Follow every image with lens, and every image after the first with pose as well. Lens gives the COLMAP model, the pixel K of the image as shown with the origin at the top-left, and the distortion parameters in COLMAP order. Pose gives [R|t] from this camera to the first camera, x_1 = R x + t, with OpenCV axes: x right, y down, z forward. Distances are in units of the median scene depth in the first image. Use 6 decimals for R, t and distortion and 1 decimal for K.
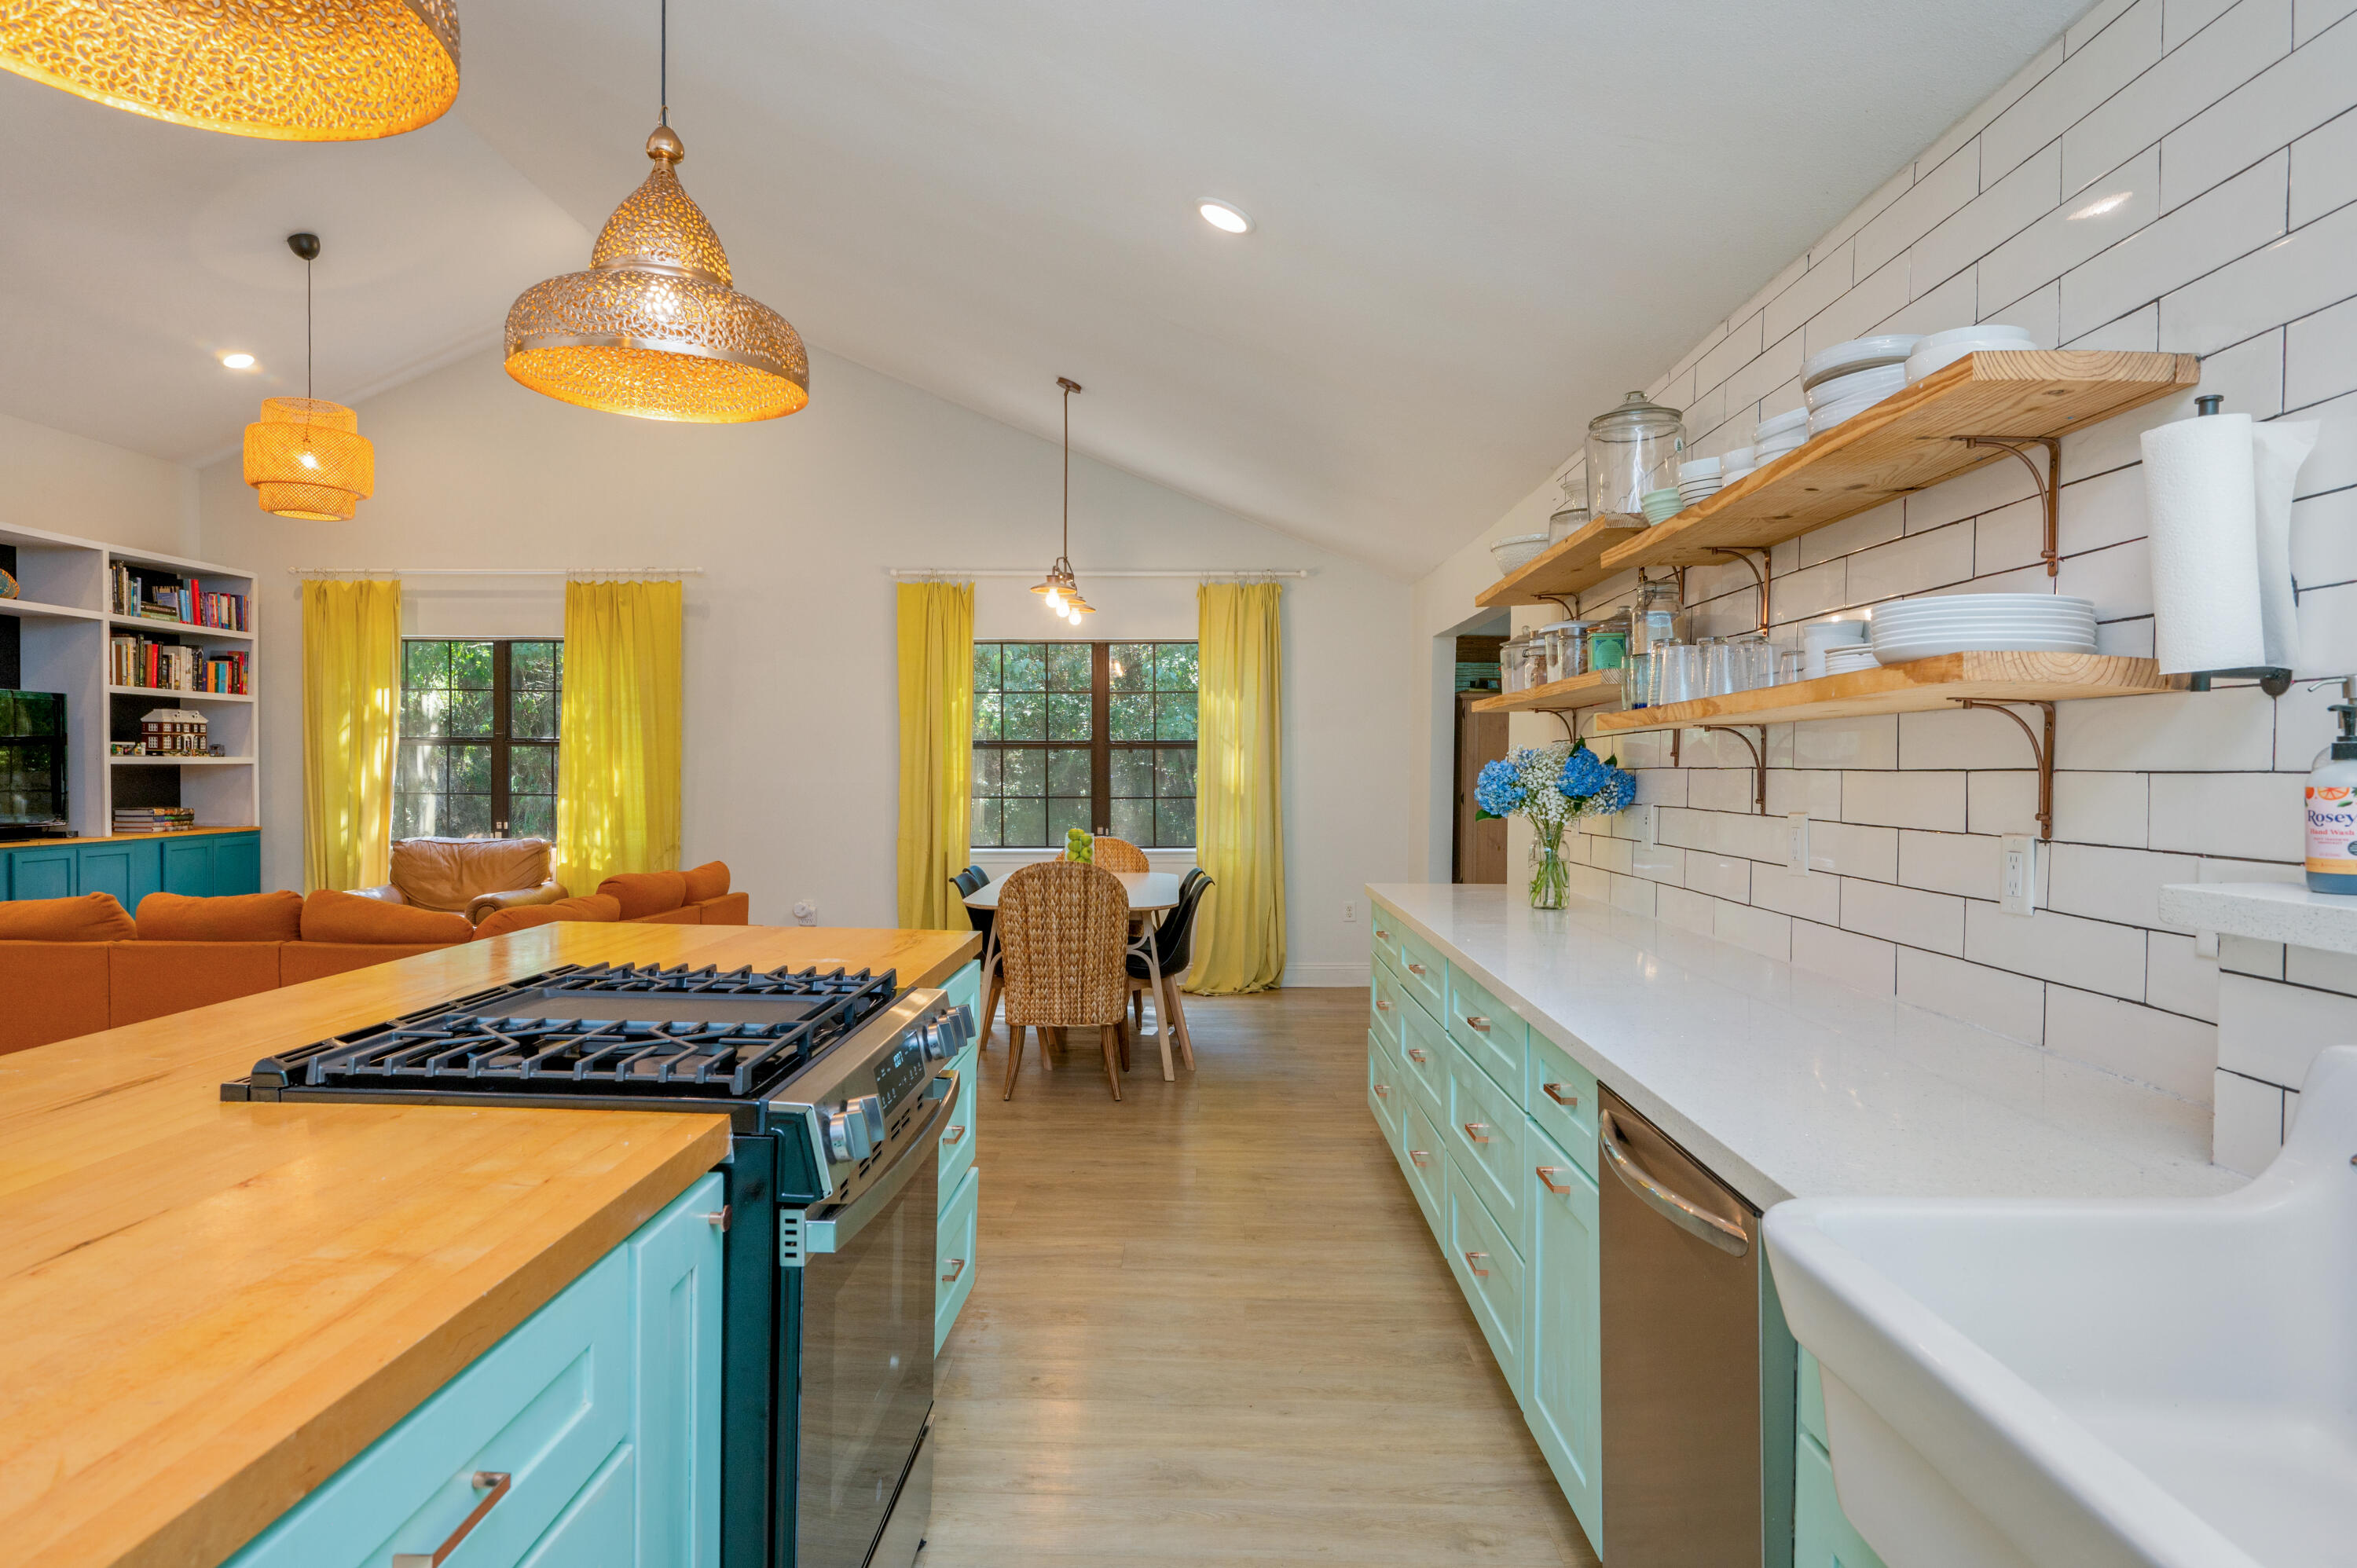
lens RADIAL K [[1314.7, 0, 1215.5], [0, 1314.7, 789.6], [0, 0, 1]] dist [-0.007386, -0.000400]
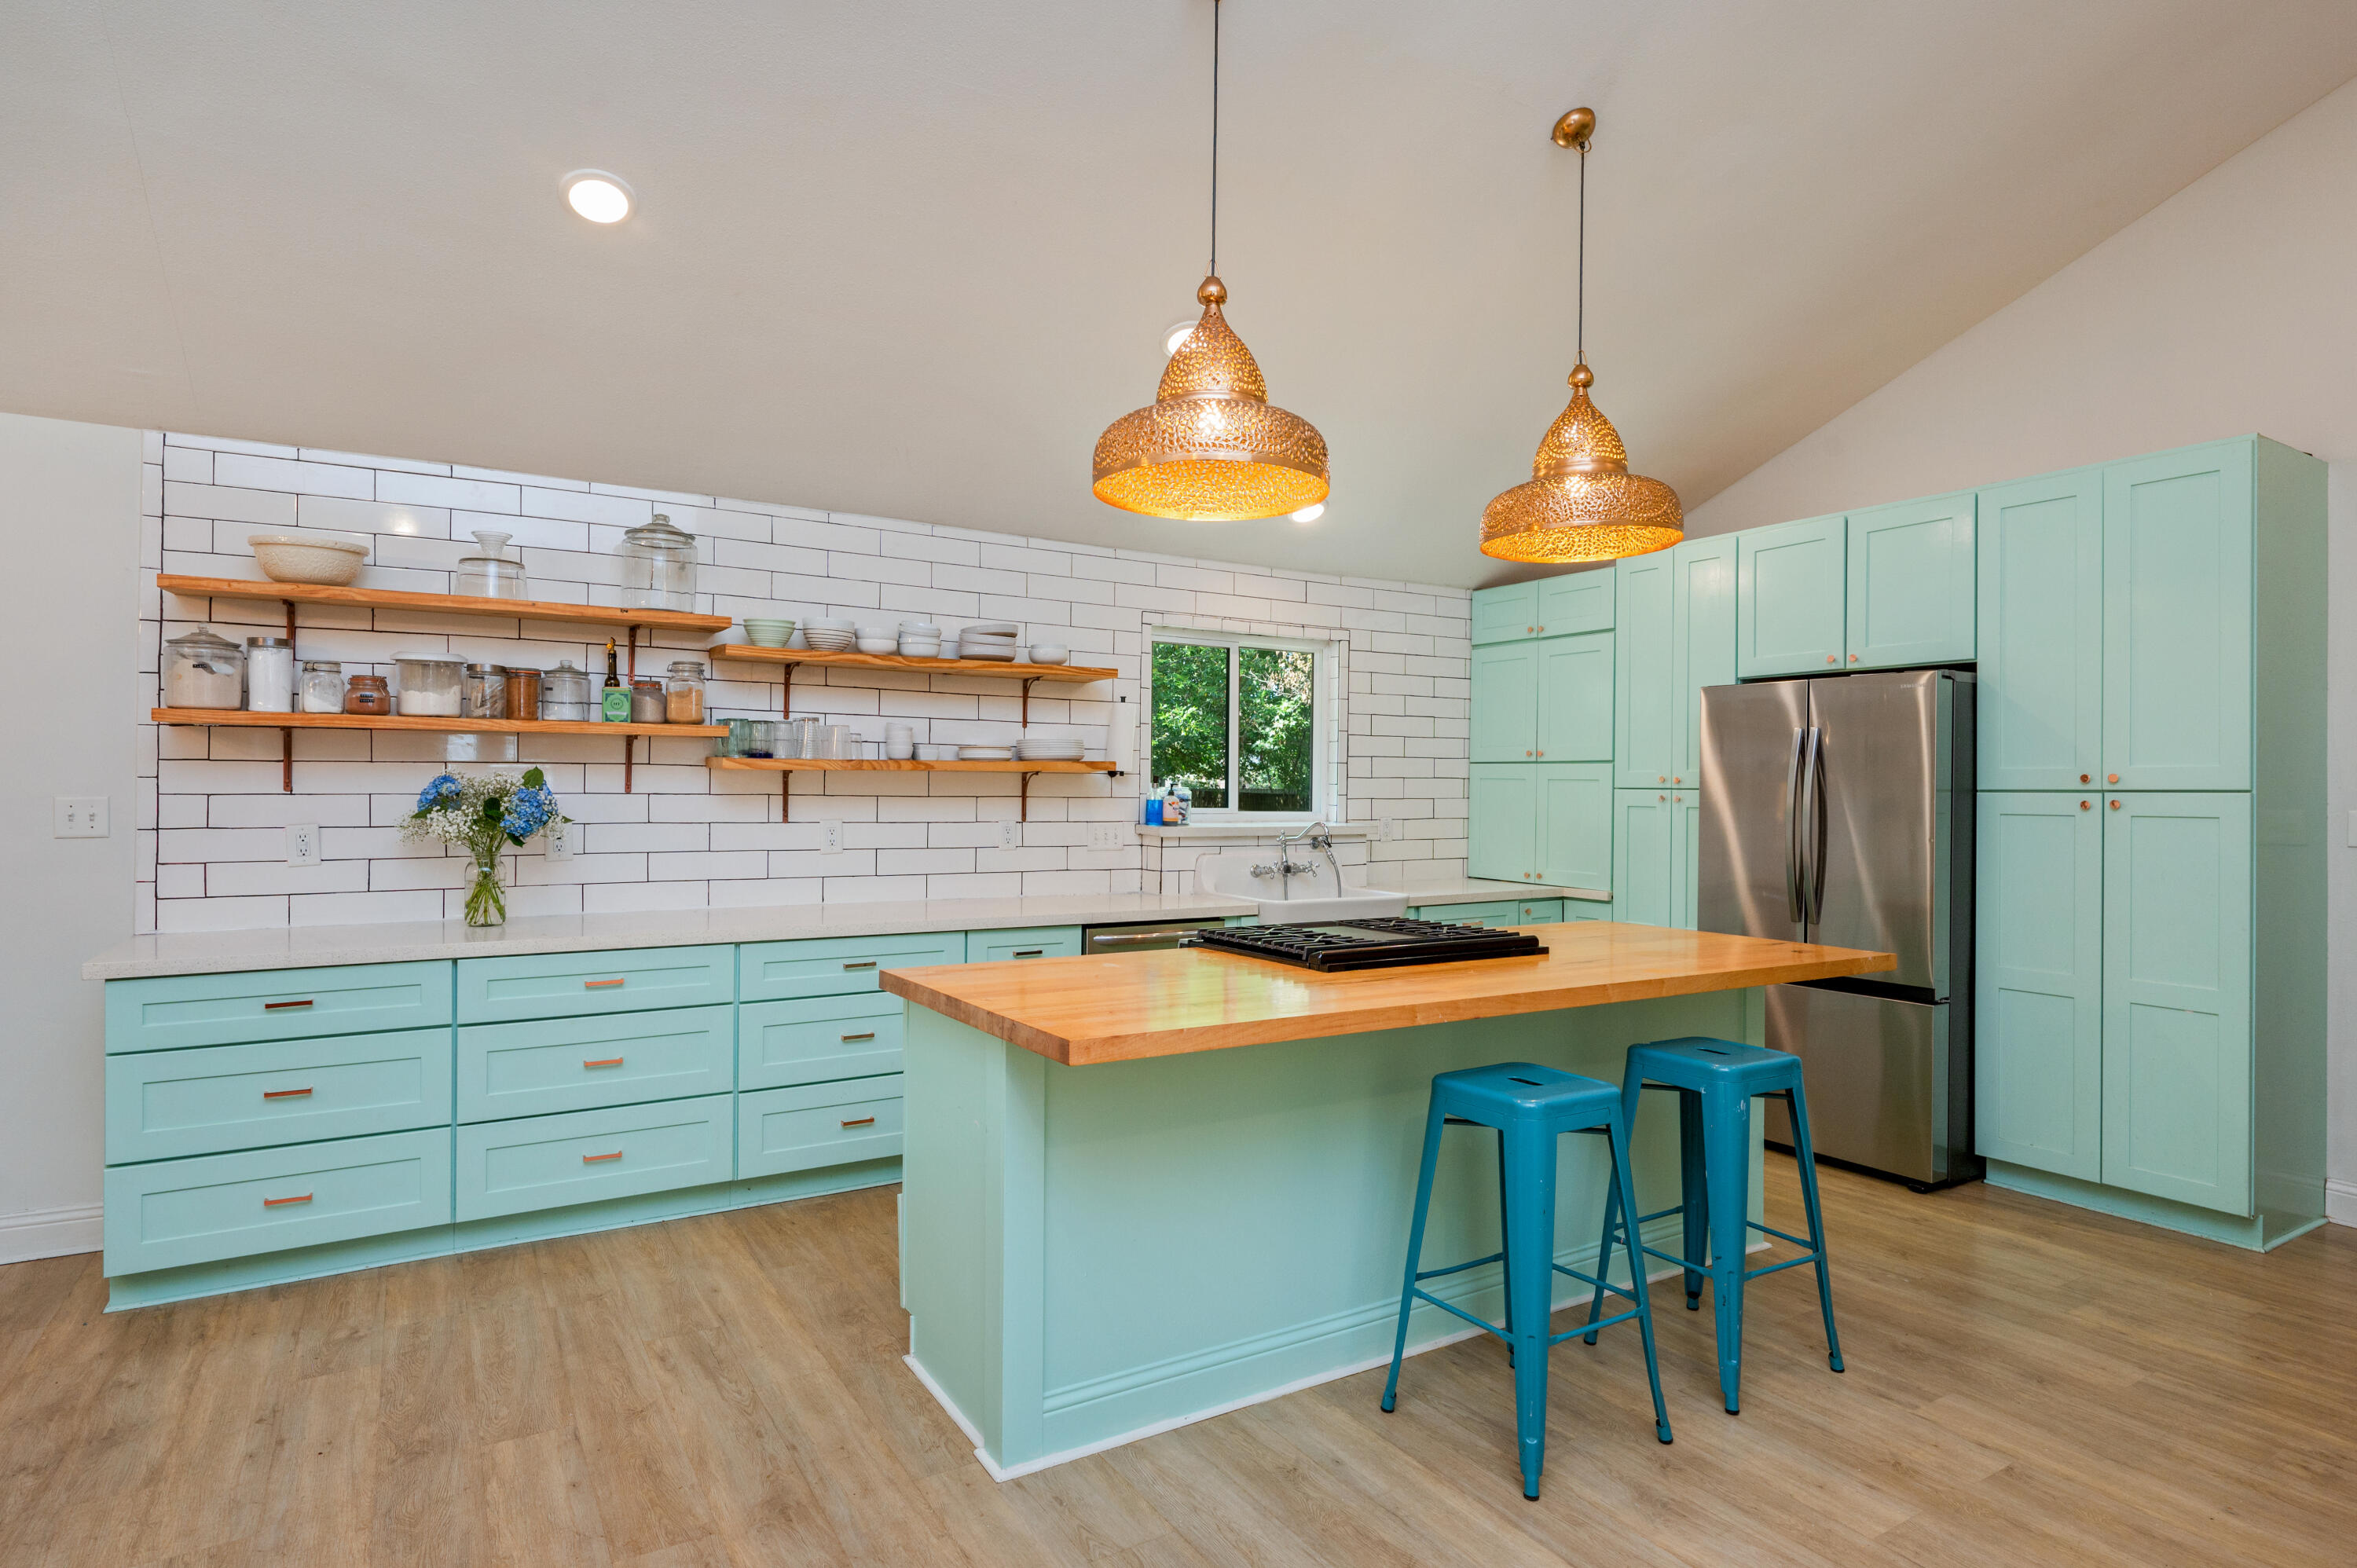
lens RADIAL K [[1208.8, 0, 1102.7], [0, 1208.8, 808.9], [0, 0, 1]] dist [0.006844, -0.000905]
pose [[-0.483907, -0.027744, 0.874679, -0.459364], [-0.000579, 0.999507, 0.031383, -0.018712], [-0.875119, 0.014680, -0.483685, 0.561452]]
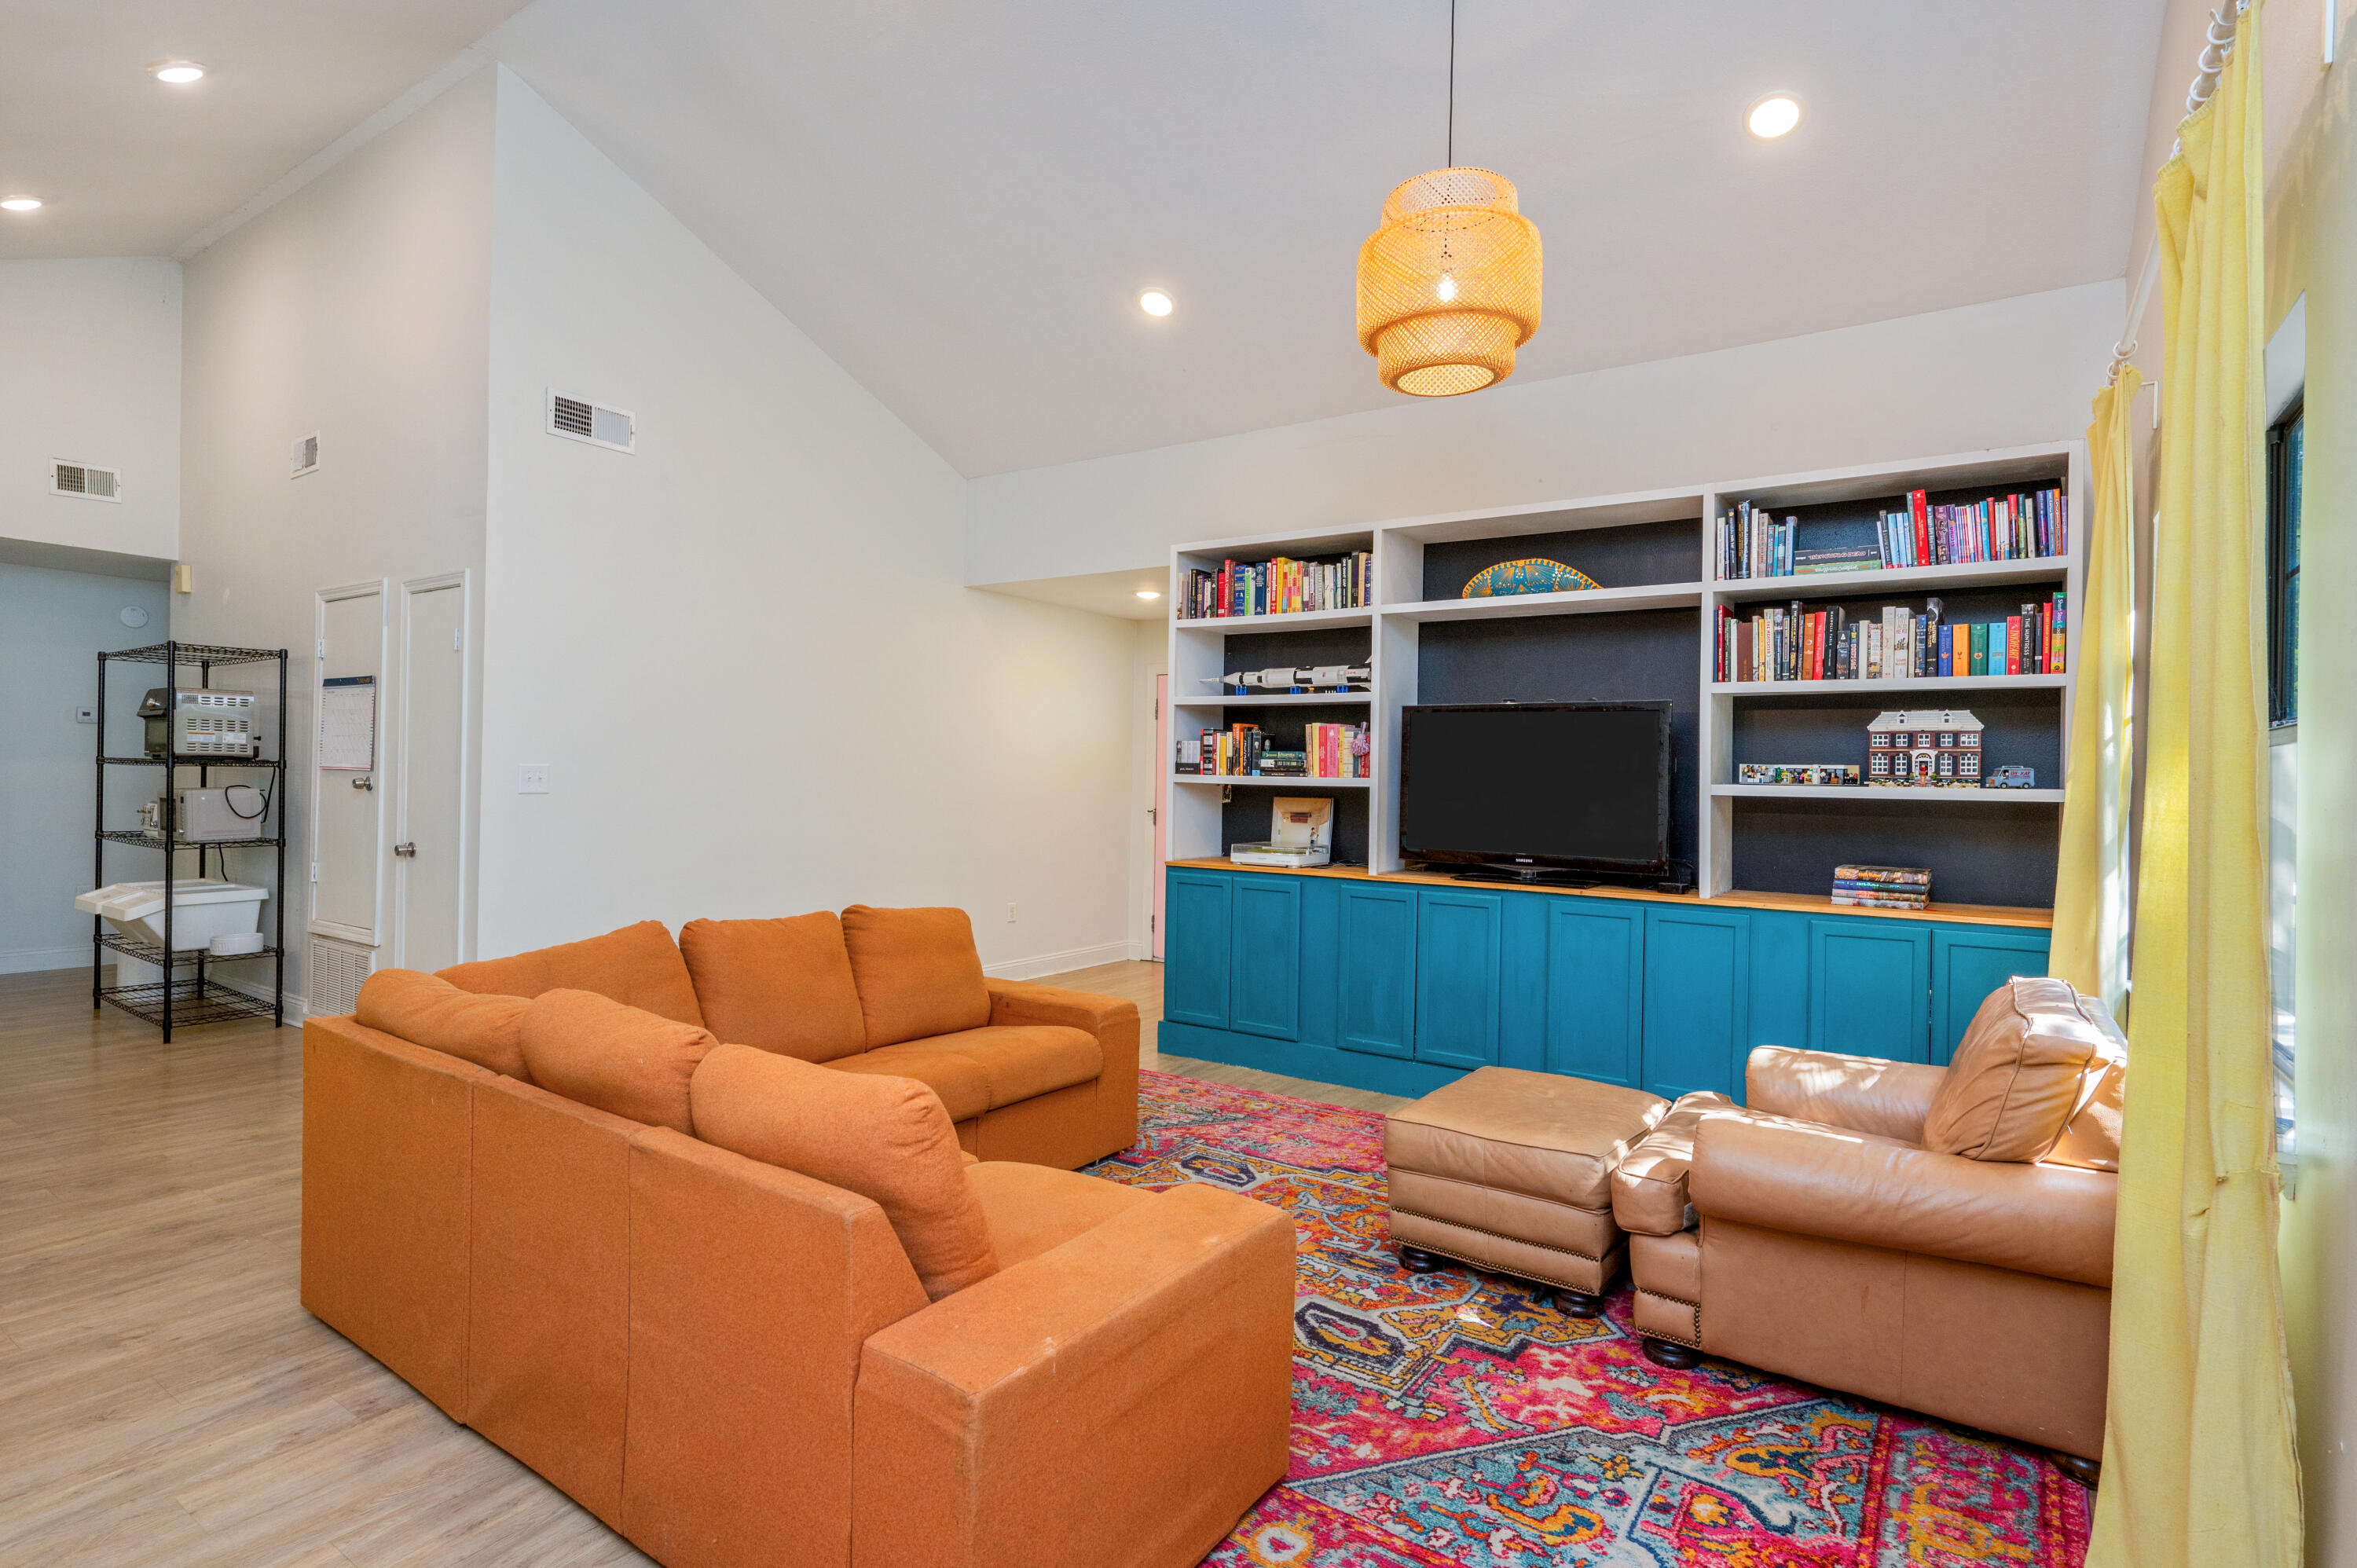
lens RADIAL K [[1186.2, 0, 1216.4], [0, 1186.2, 783.7], [0, 0, 1]] dist [0.003934, 0.000900]
pose [[-0.563889, -0.010708, -0.825781, -0.154593], [-0.036257, 0.999273, 0.011800, -0.021987], [0.825054, 0.036595, -0.563867, 1.050027]]
